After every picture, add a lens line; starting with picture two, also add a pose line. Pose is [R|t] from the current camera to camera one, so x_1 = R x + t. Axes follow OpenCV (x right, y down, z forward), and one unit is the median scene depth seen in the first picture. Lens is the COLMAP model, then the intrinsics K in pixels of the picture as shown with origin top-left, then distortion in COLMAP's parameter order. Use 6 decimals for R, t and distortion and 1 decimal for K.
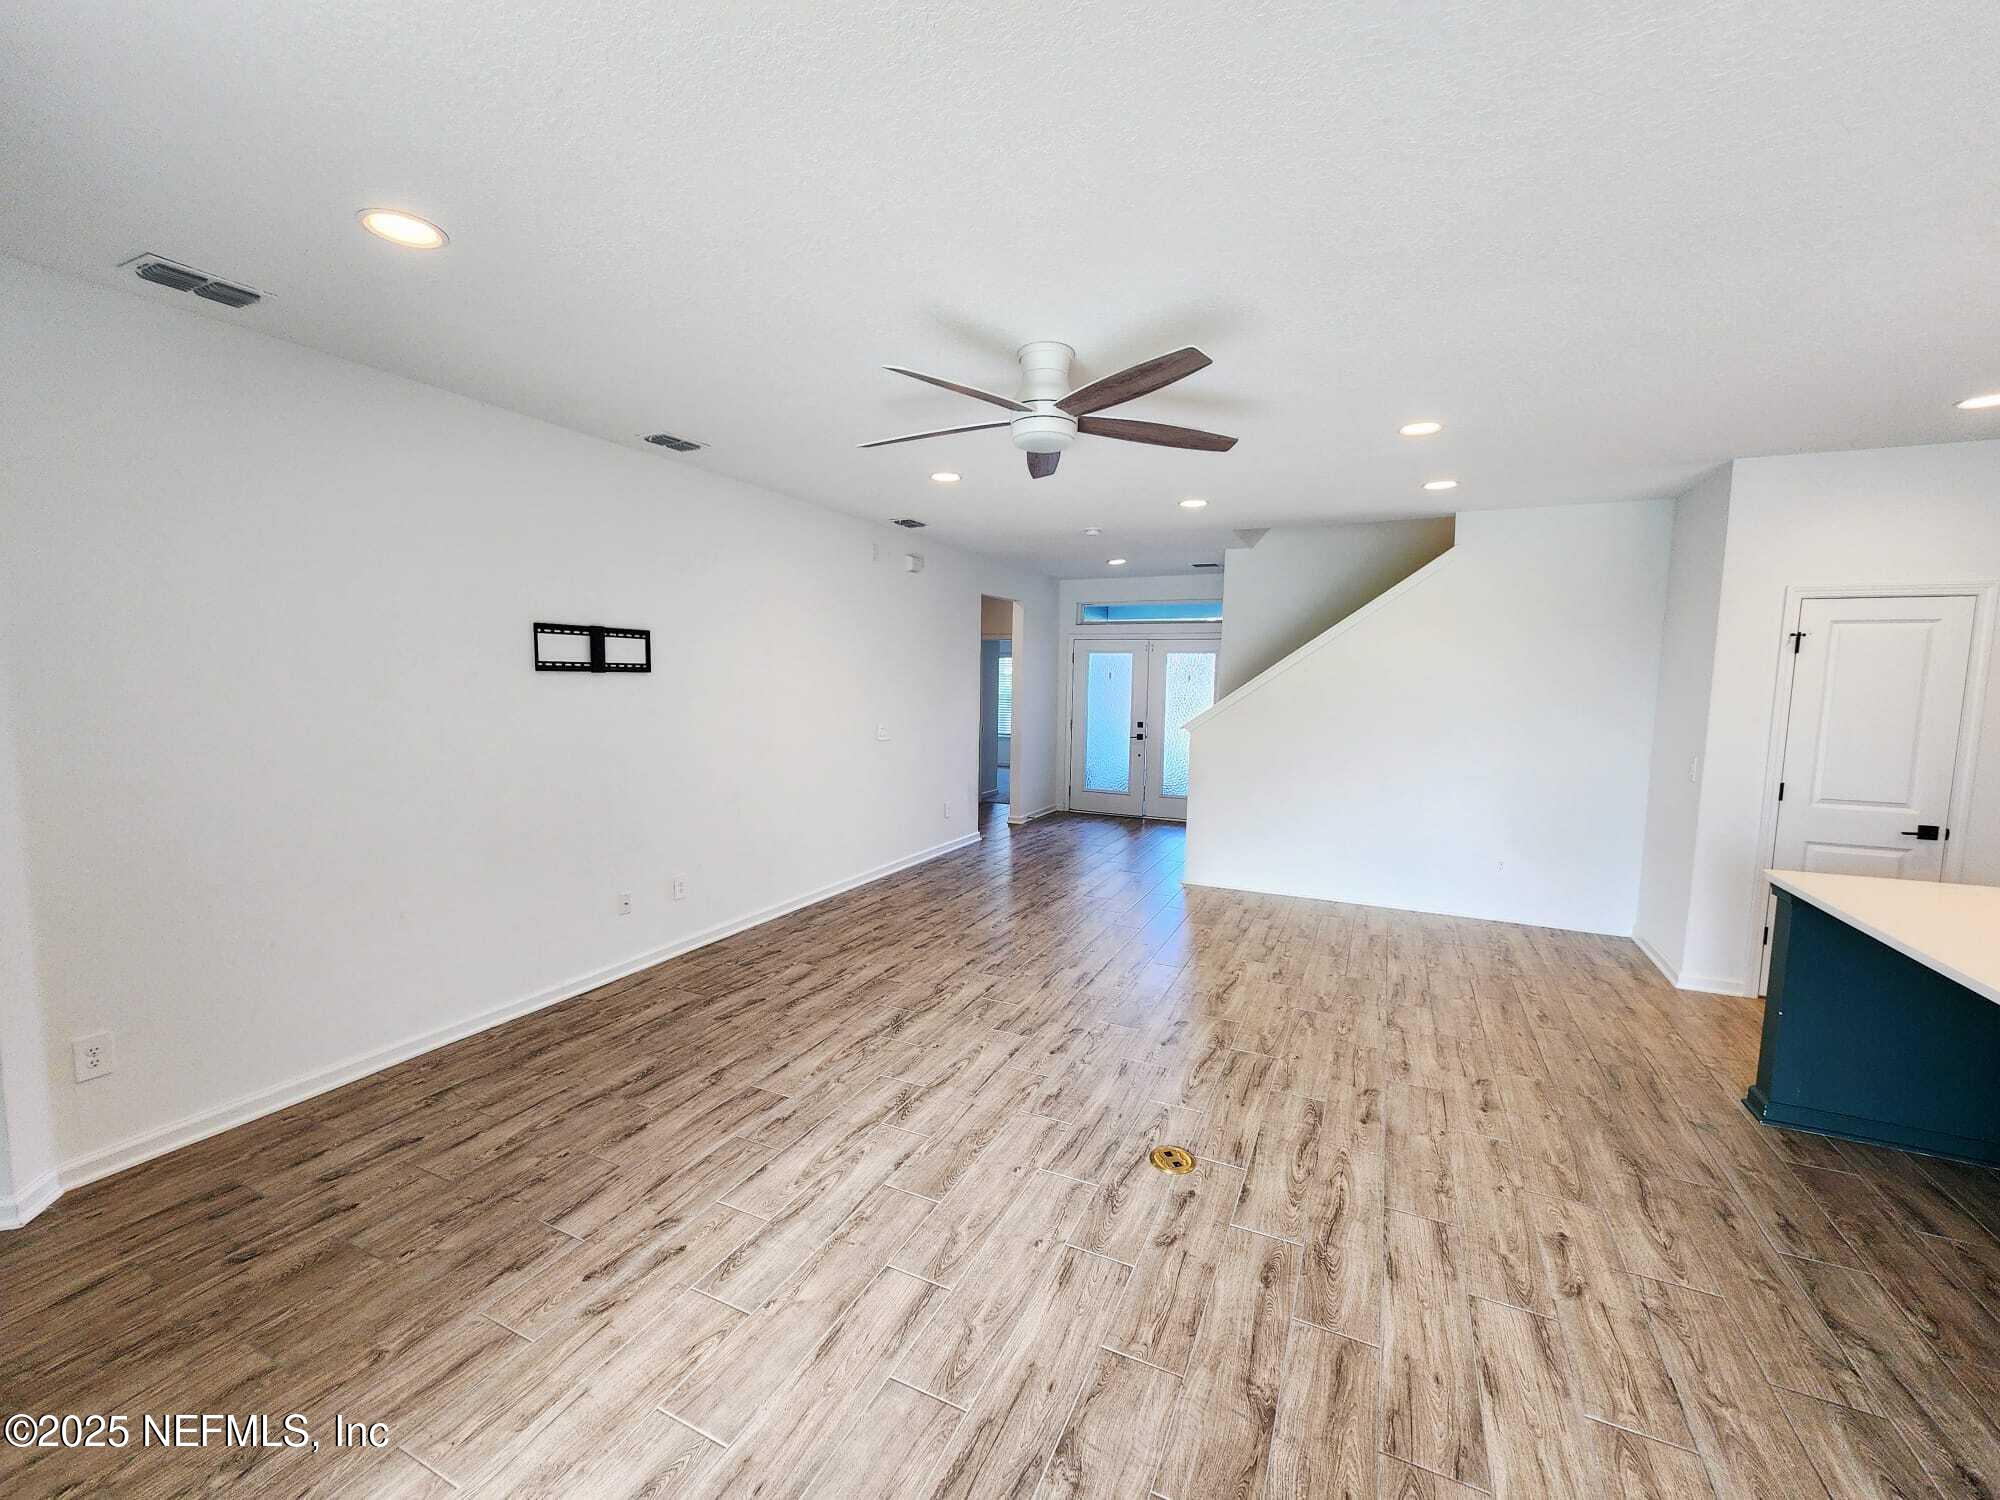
lens RADIAL K [[822.8, 0, 988.8], [0, 822.8, 759.4], [0, 0, 1]] dist [0.000004, 0.000176]
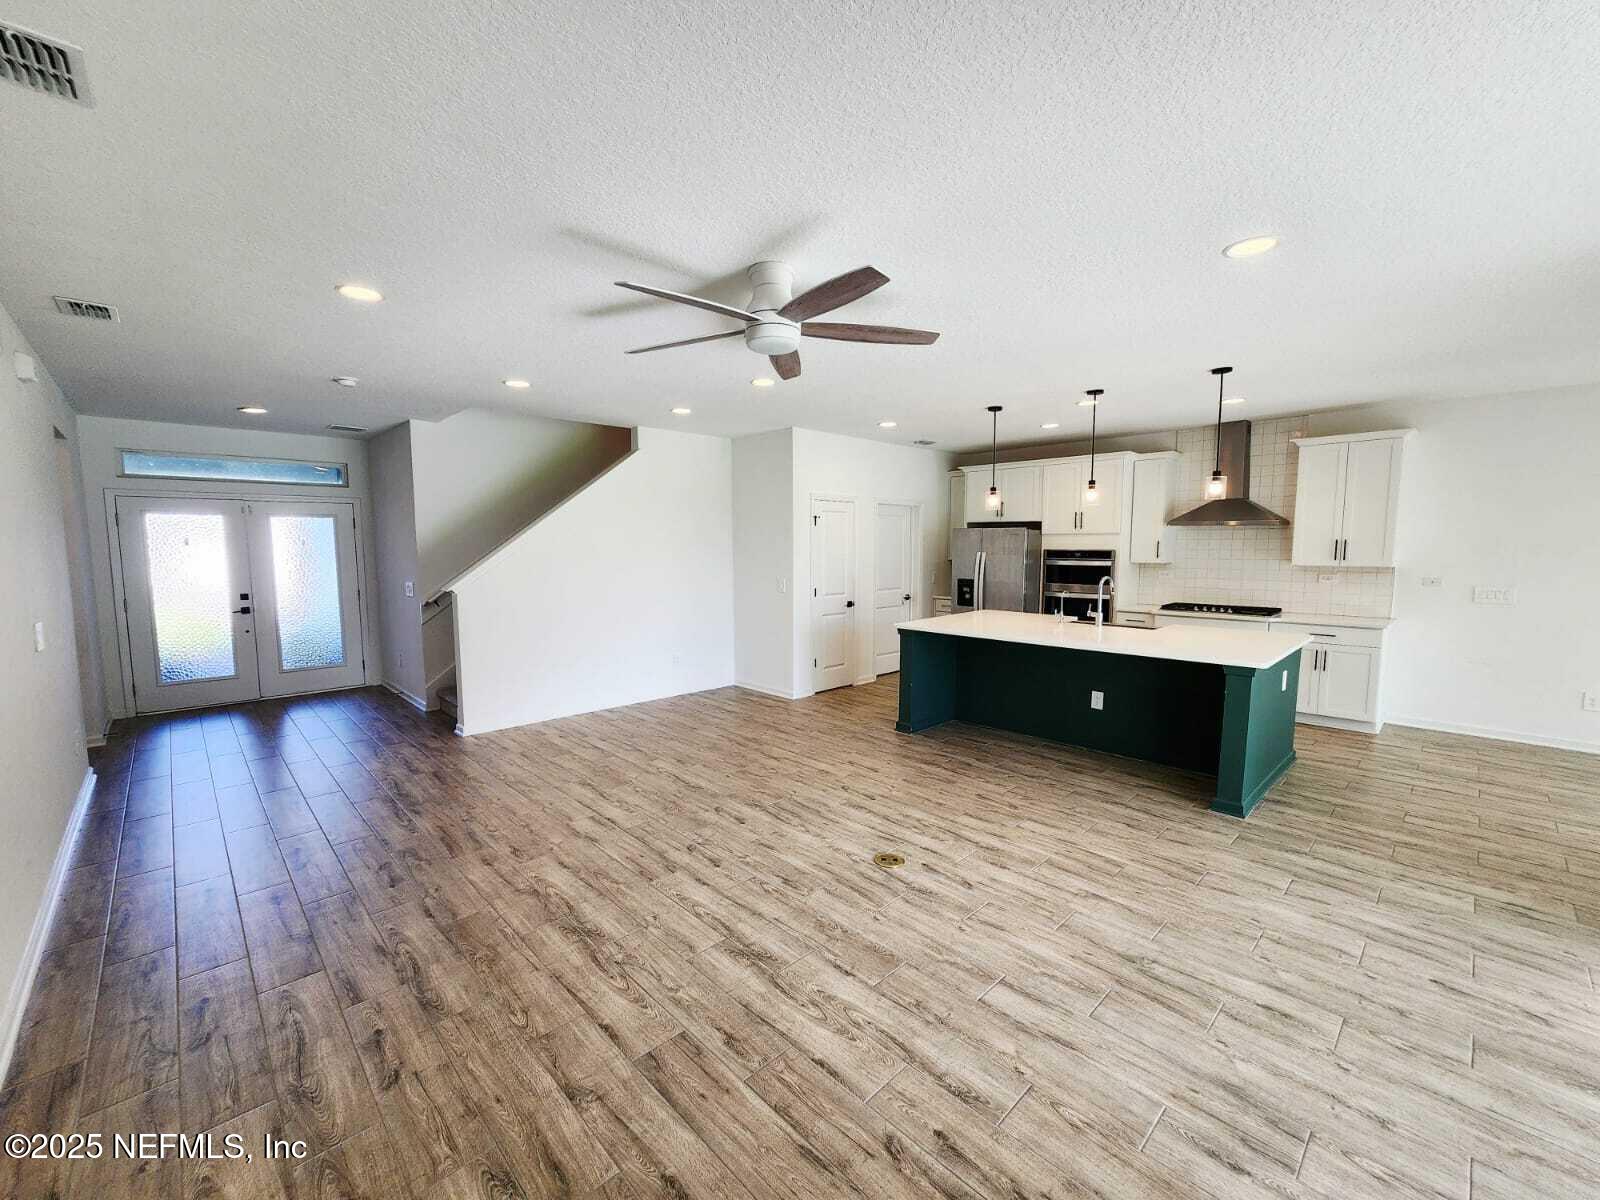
lens RADIAL K [[658.2, 0, 791.0], [0, 658.2, 607.5], [0, 0, 1]] dist [0.000004, 0.000176]
pose [[0.350772, -0.105762, 0.930469, -0.734774], [0.102169, 0.991993, 0.074239, -0.064094], [-0.930871, 0.069024, 0.358769, 0.567099]]
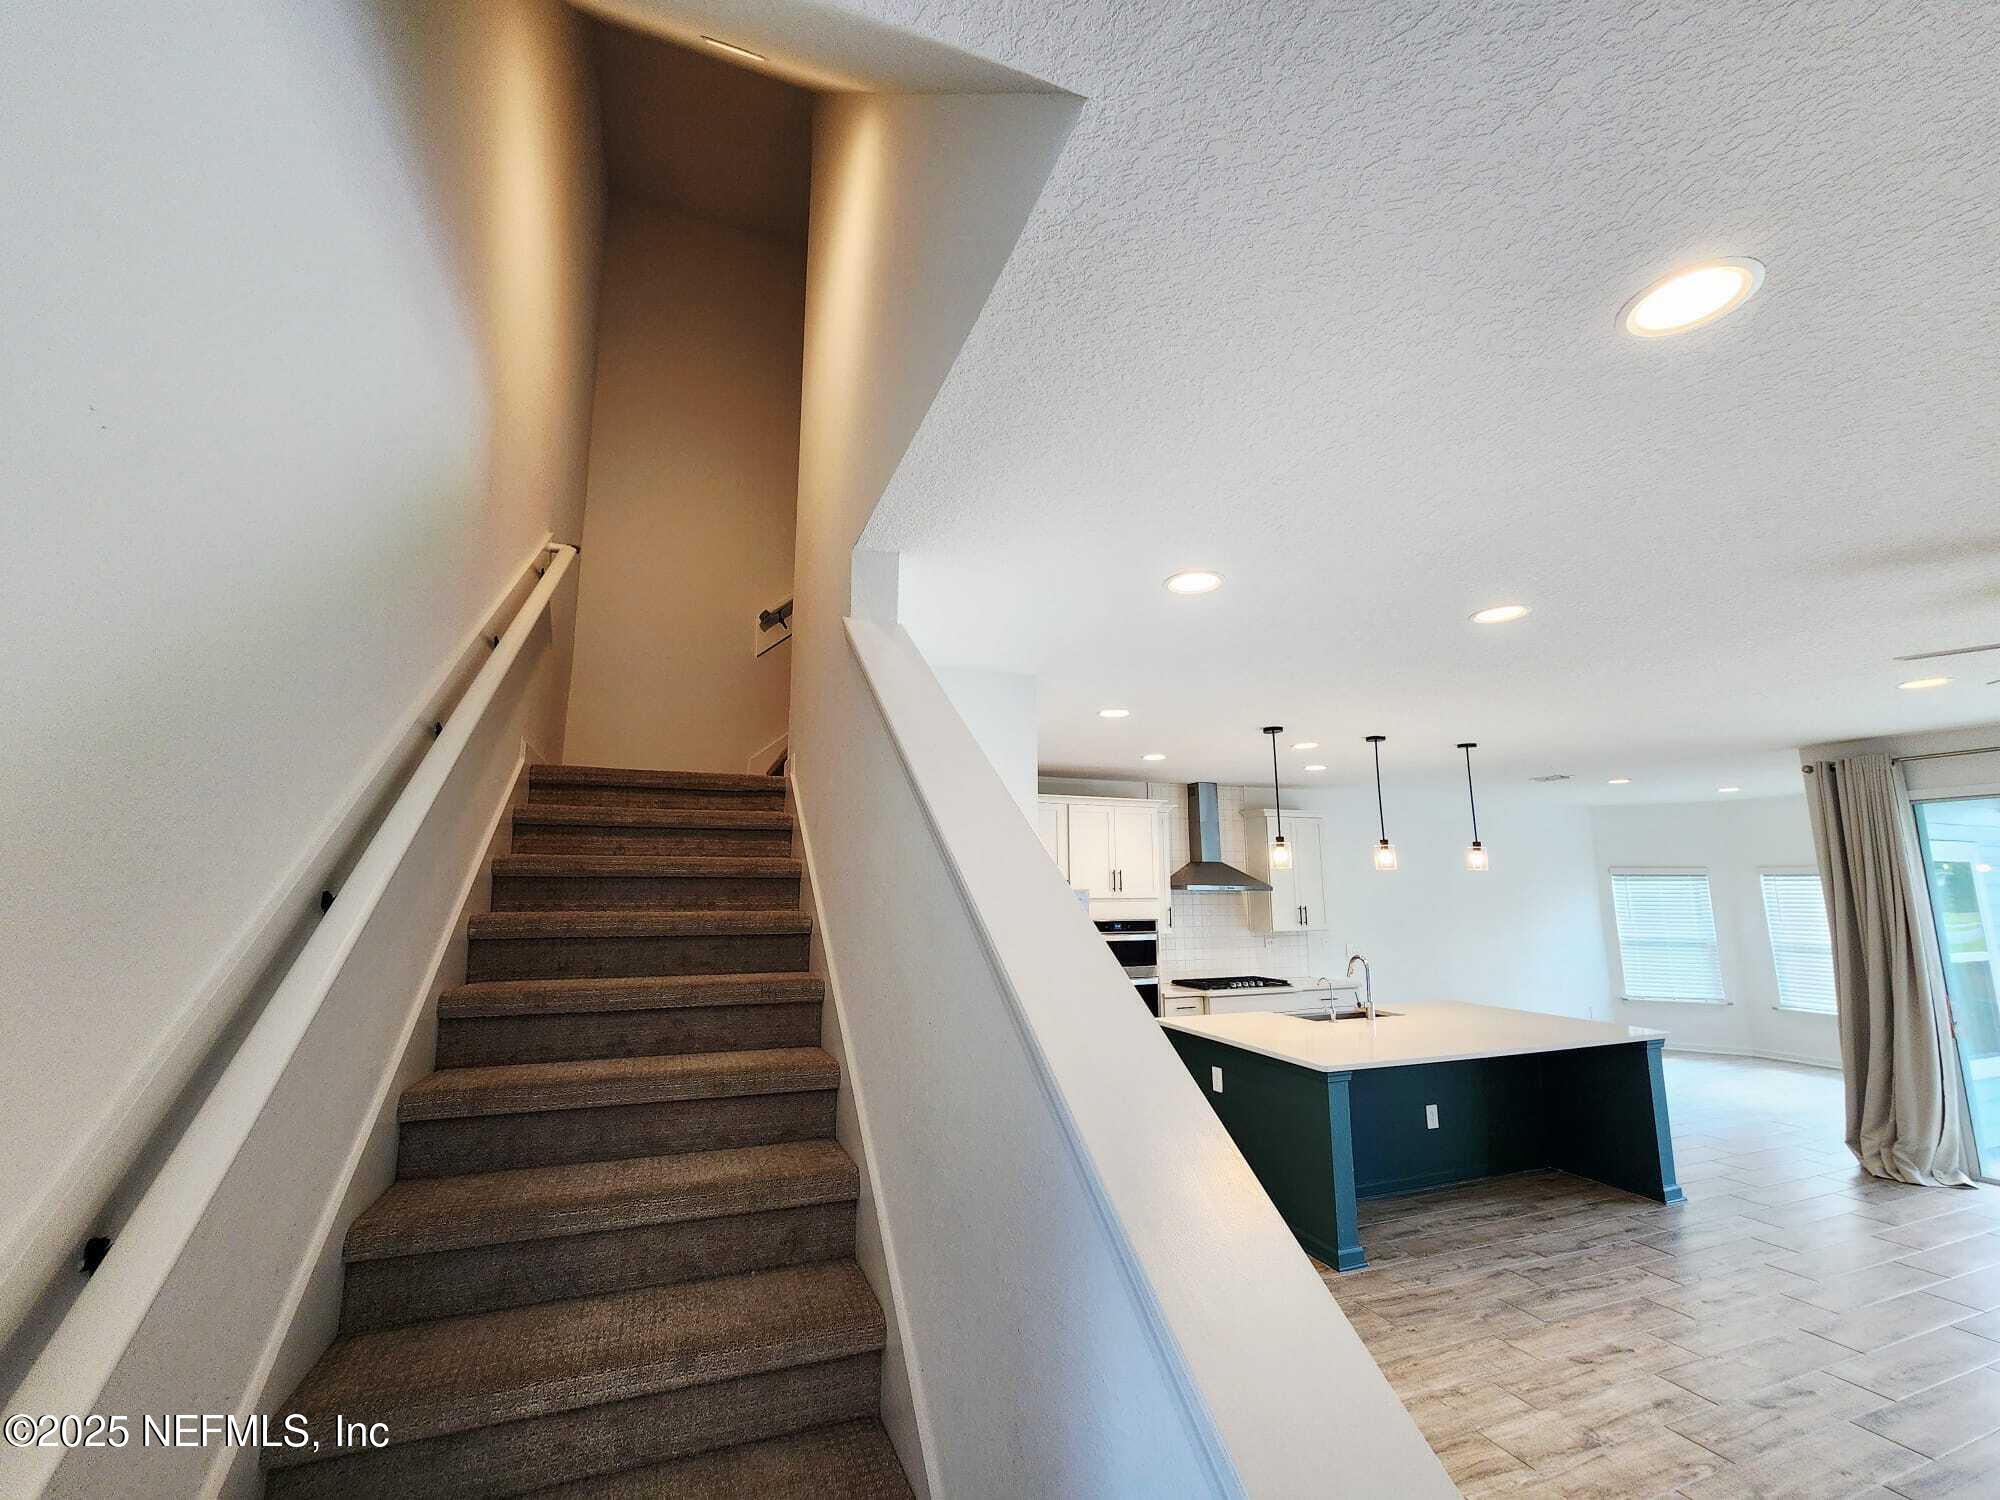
lens RADIAL K [[822.8, 0, 988.8], [0, 822.8, 759.4], [0, 0, 1]] dist [0.000004, 0.000176]
pose [[-0.731266, 0.093877, 0.675601, 0.387784], [0.058040, 0.995455, -0.075500, -0.246065], [-0.679618, -0.015998, -0.733392, 2.093653]]
